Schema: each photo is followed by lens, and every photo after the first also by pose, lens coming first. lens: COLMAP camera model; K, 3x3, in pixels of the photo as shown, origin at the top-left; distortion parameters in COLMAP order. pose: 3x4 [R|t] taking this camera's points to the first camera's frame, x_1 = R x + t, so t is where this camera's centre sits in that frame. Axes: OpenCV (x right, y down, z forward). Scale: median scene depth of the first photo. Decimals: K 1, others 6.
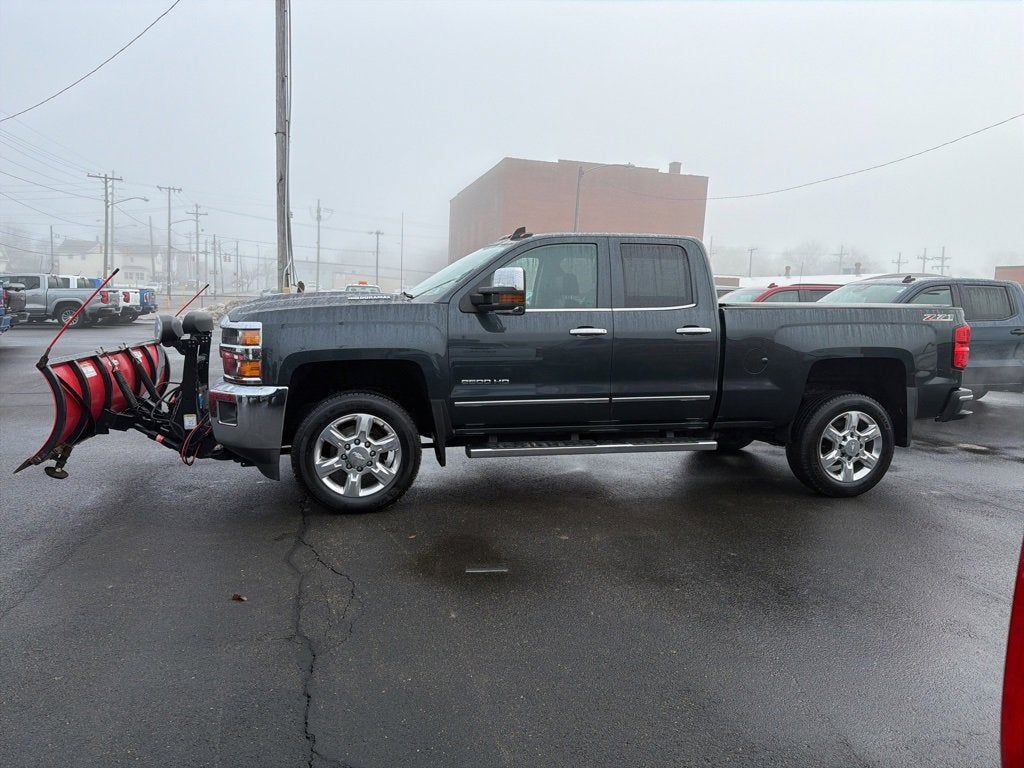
lens RADIAL K [[728.5, 0, 512.0], [0, 728.5, 384.0], [0, 0, 1]] dist [0.022597, -0.042265]
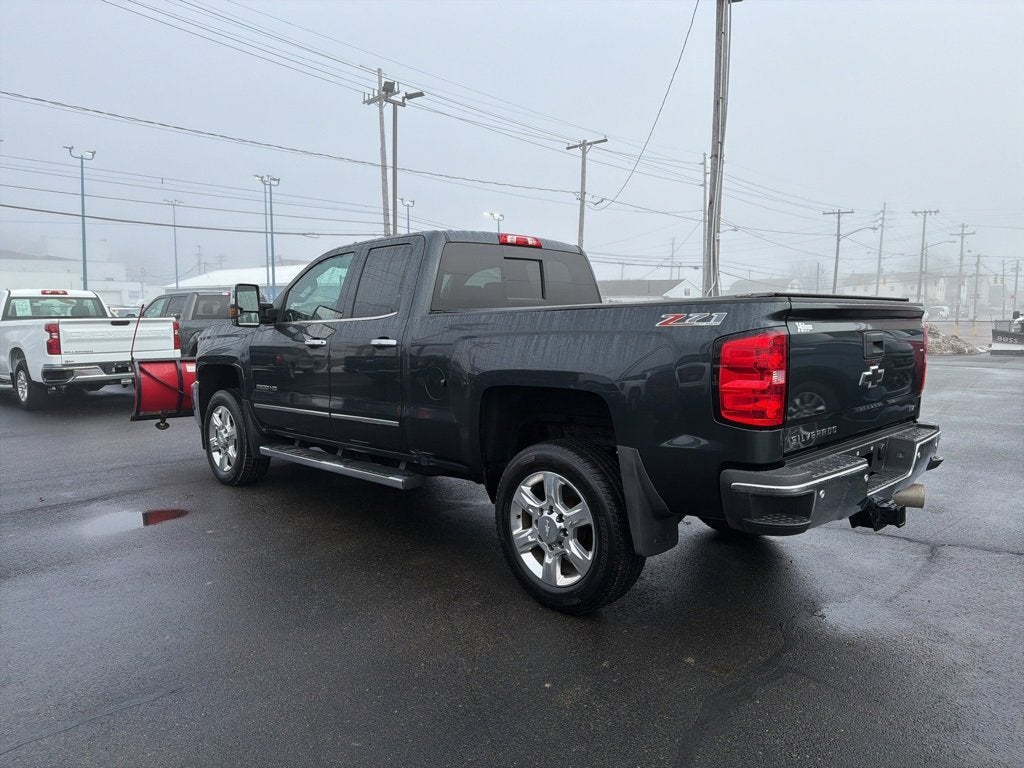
lens RADIAL K [[728.5, 0, 512.0], [0, 728.5, 384.0], [0, 0, 1]] dist [0.022597, -0.042265]
pose [[0.516788, 0.044390, -0.854962, 1.080123], [-0.078871, 0.996876, 0.004084, -0.042087], [0.852472, 0.065321, 0.518675, 0.702852]]
